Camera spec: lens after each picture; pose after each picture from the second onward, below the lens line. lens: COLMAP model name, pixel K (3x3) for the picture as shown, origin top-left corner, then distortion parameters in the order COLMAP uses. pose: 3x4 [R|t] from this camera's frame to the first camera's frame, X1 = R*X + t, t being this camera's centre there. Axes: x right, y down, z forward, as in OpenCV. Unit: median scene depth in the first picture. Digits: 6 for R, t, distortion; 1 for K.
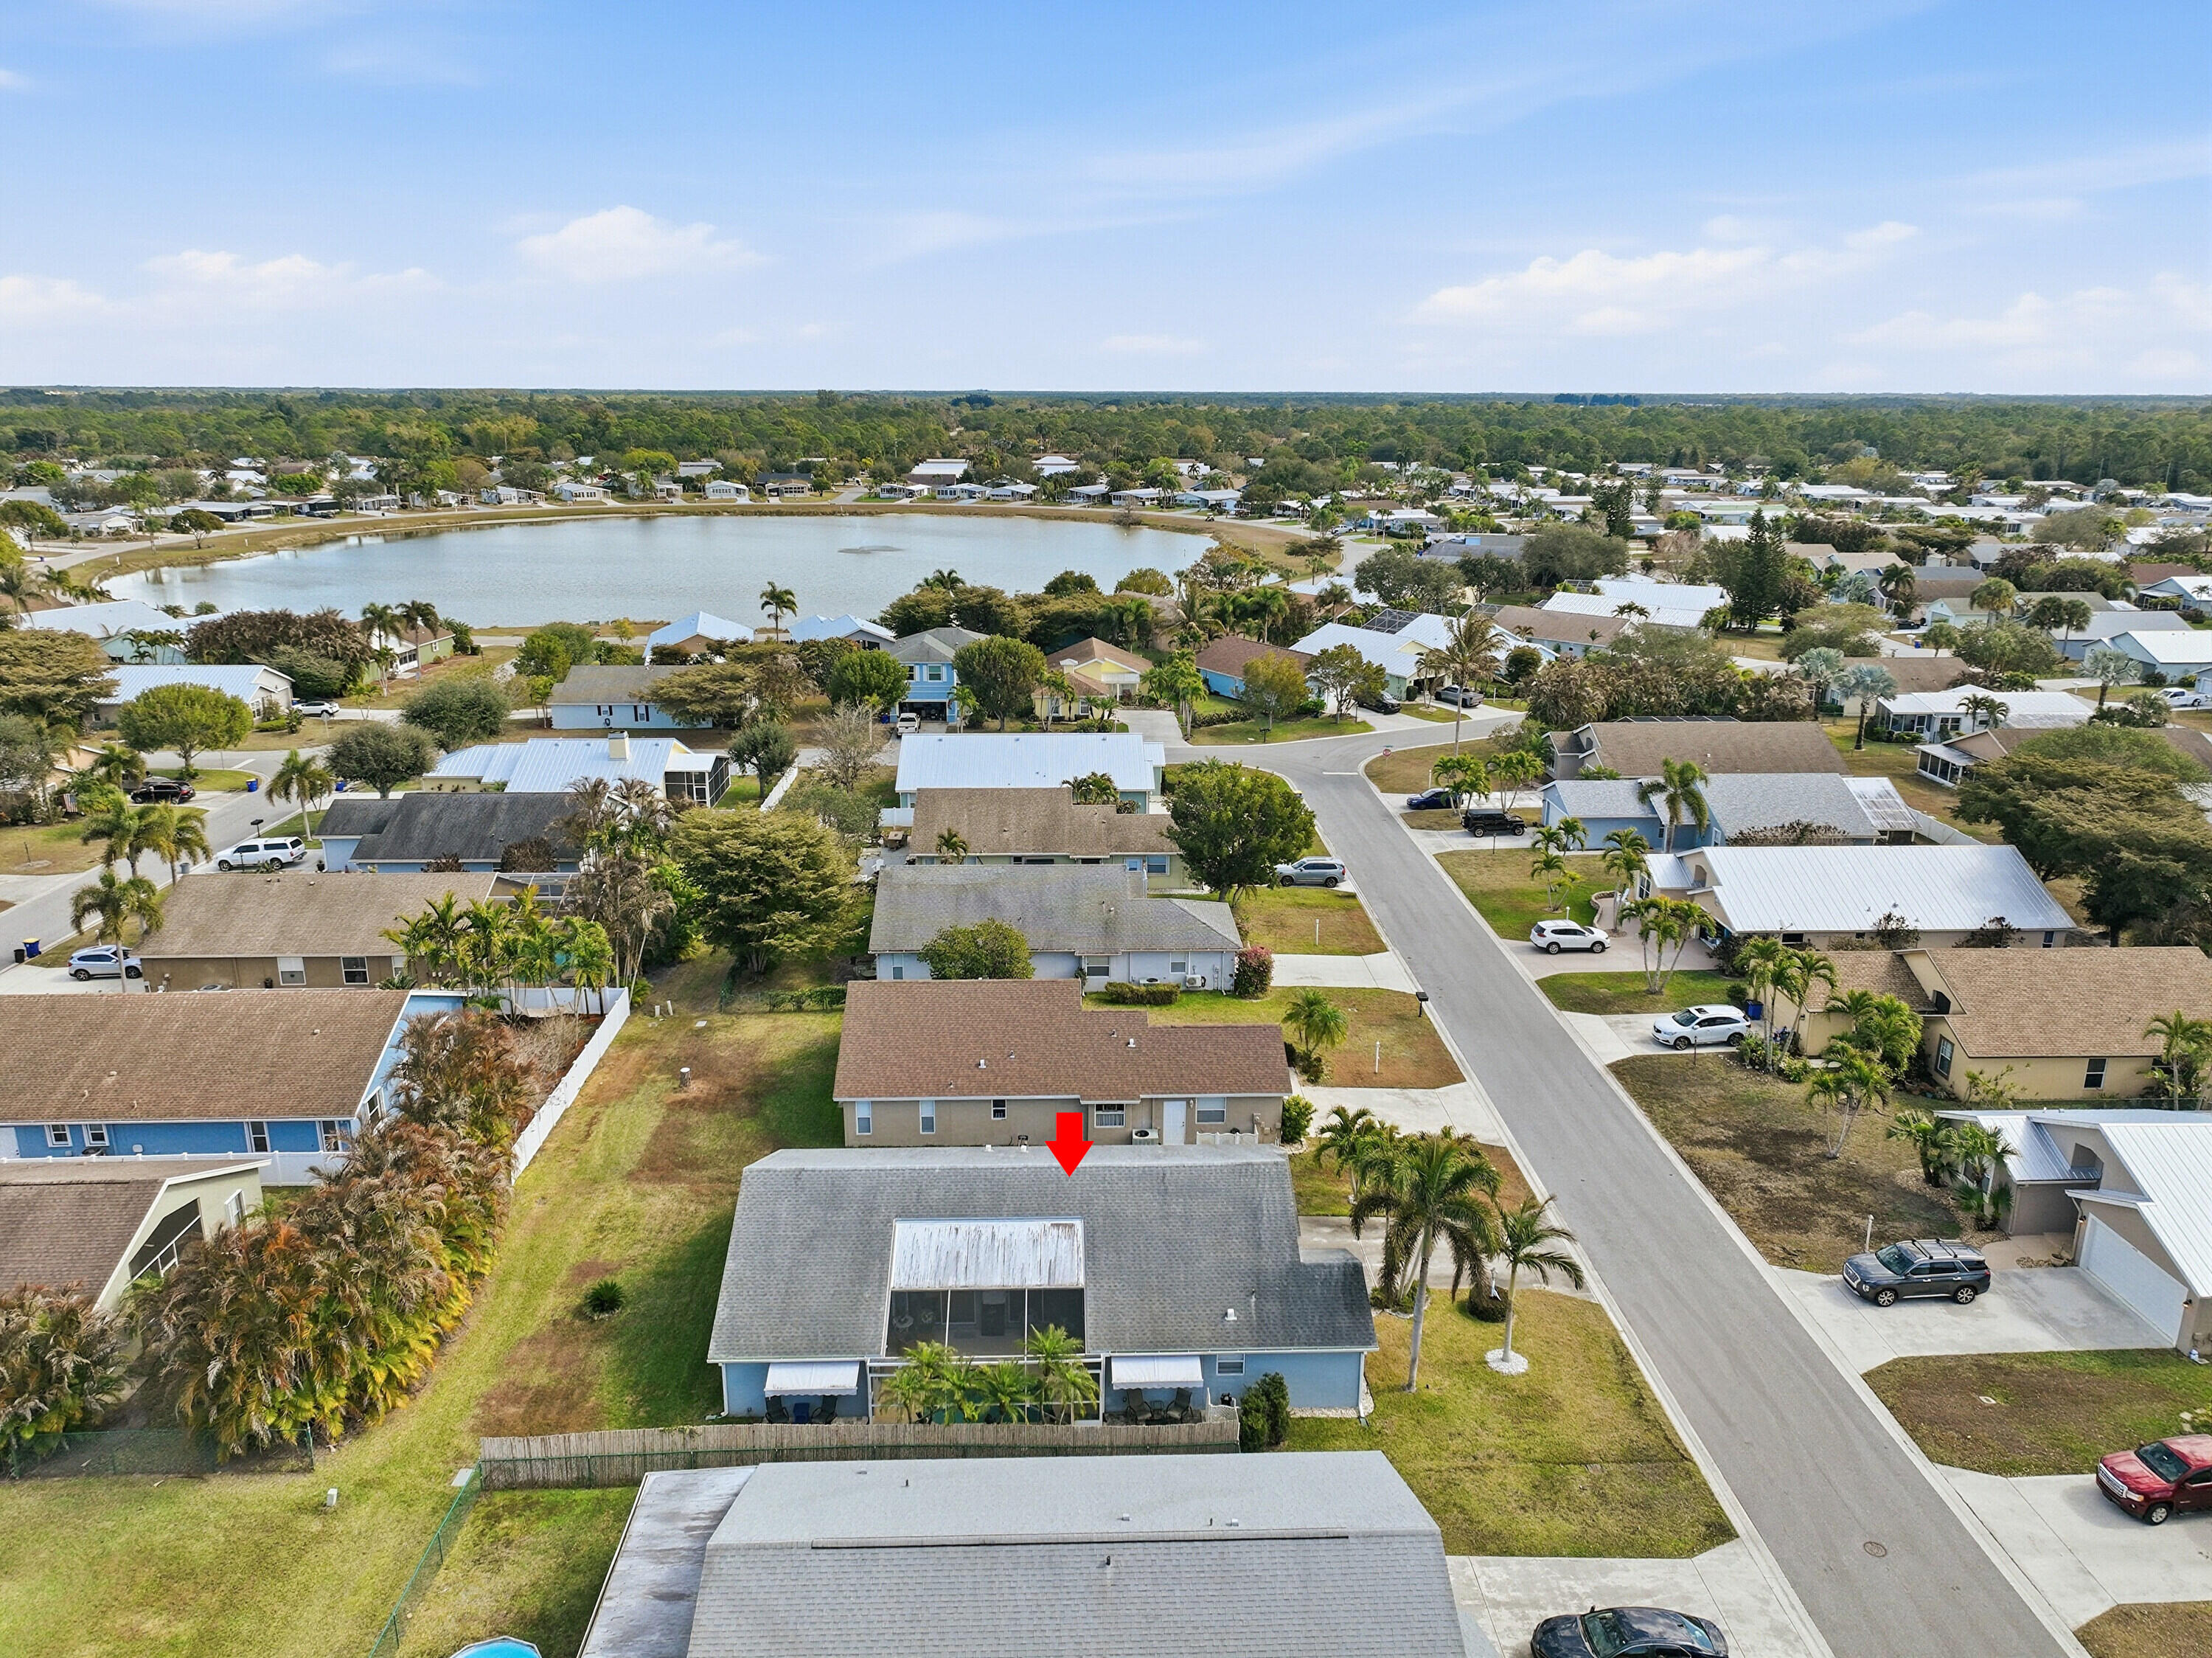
lens RADIAL K [[1547.6, 0, 1106.0], [0, 1547.6, 832.9], [0, 0, 1]] dist [0.003627, 0.004099]
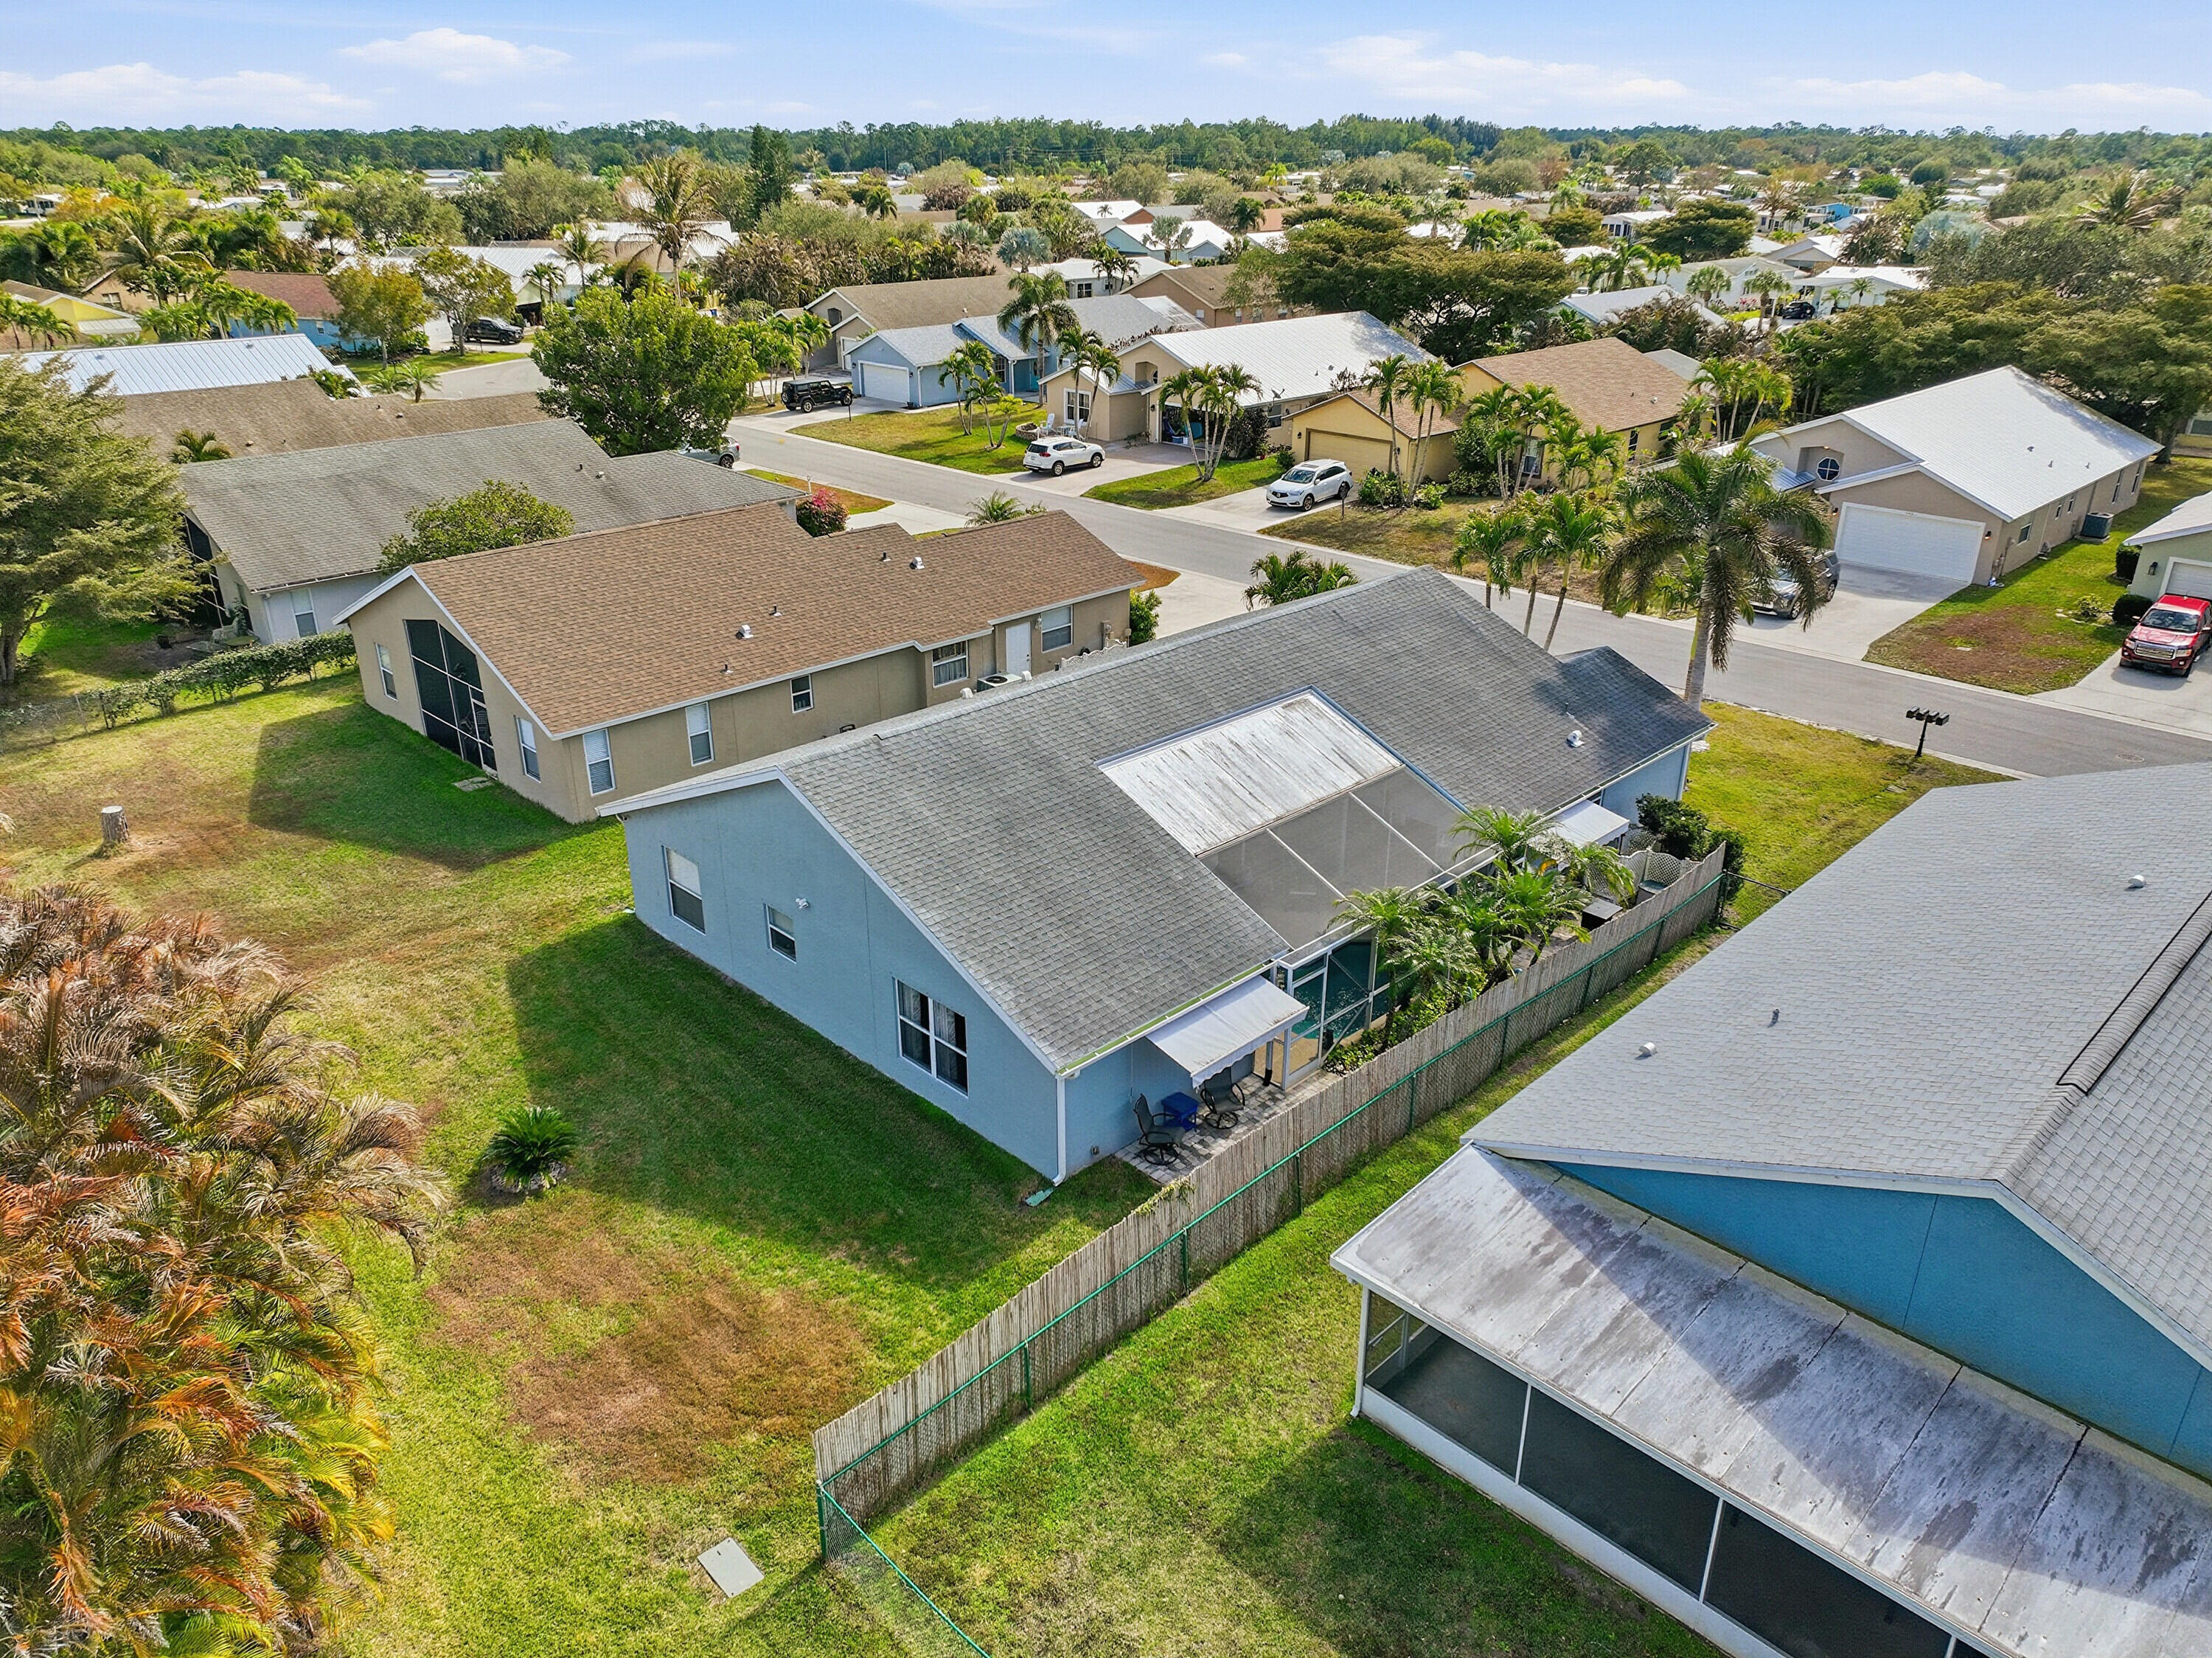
lens RADIAL K [[1550.5, 0, 1110.0], [0, 1550.5, 823.0], [0, 0, 1]] dist [0.000057, 0.012654]
pose [[0.731806, -0.277816, 0.622317, -0.360754], [0.187975, 0.960001, 0.207519, 0.119472], [-0.655077, -0.034884, 0.754757, 0.442810]]
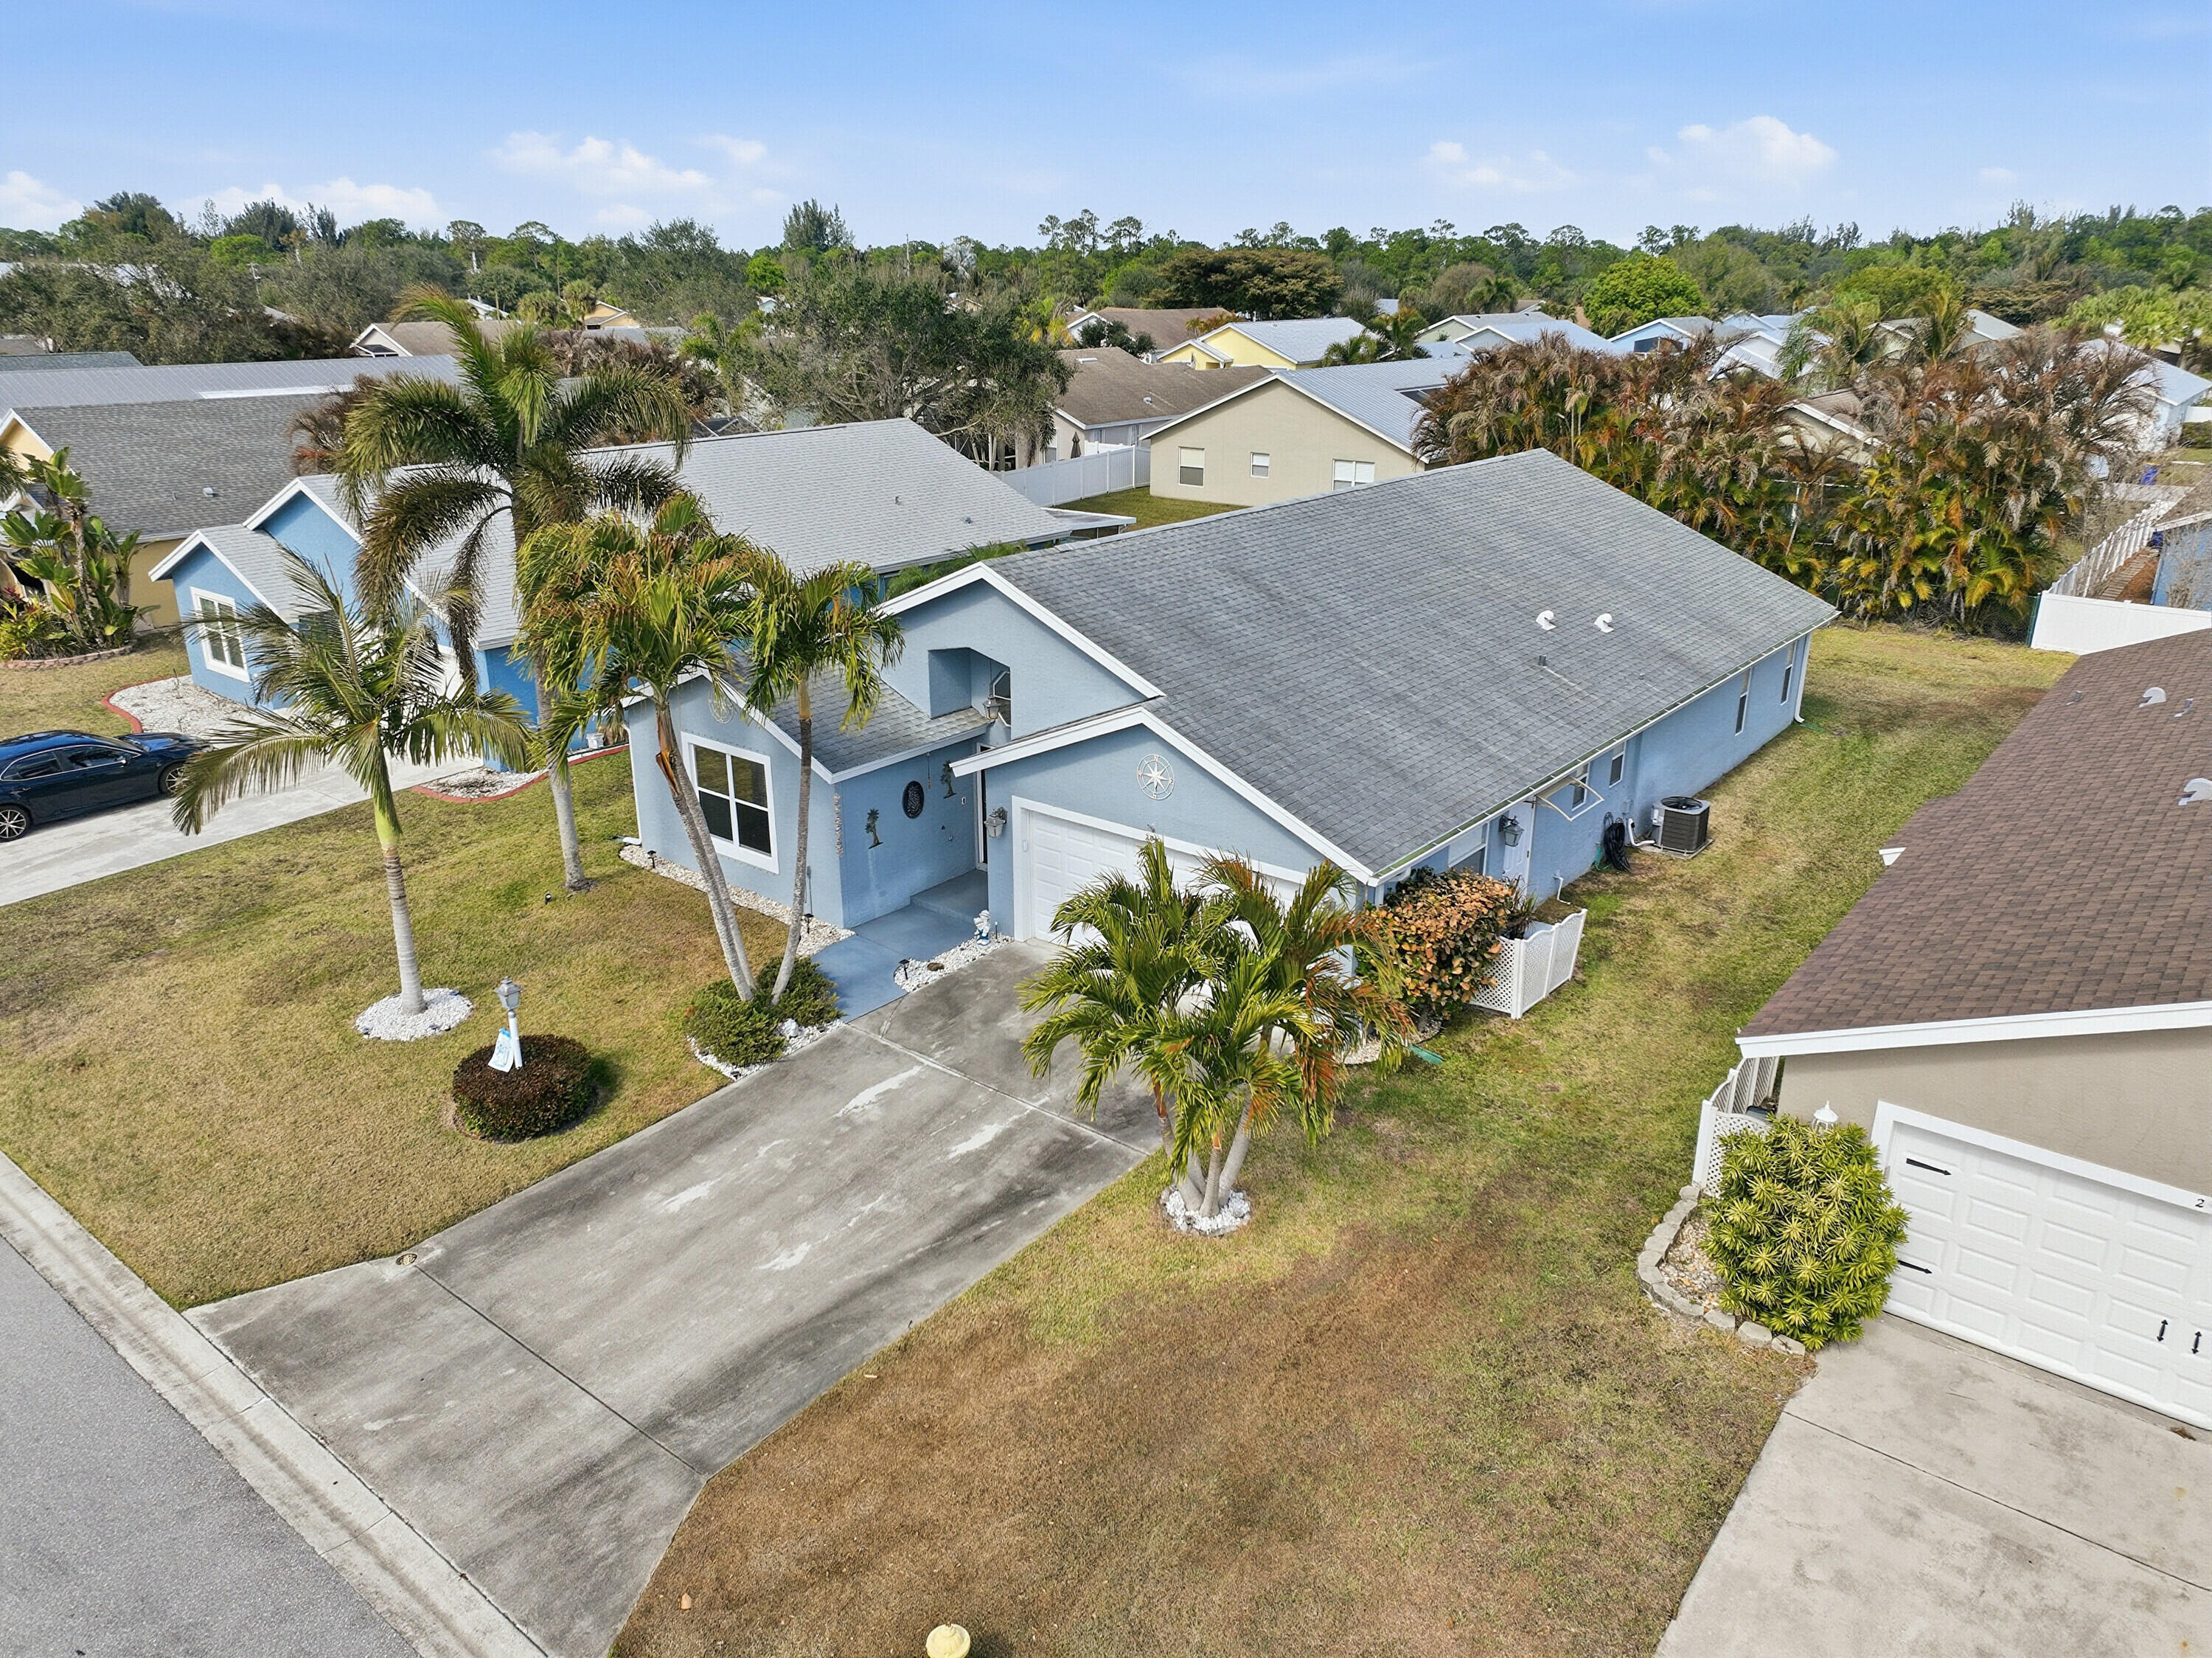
lens RADIAL K [[1550.5, 0, 1105.7], [0, 1550.5, 830.0], [0, 0, 1]] dist [0.000057, 0.012654]
pose [[-0.651096, 0.252681, -0.715700, 0.315565], [-0.211449, 0.845238, 0.490777, 0.052986], [0.728947, 0.470877, -0.496902, 0.990554]]
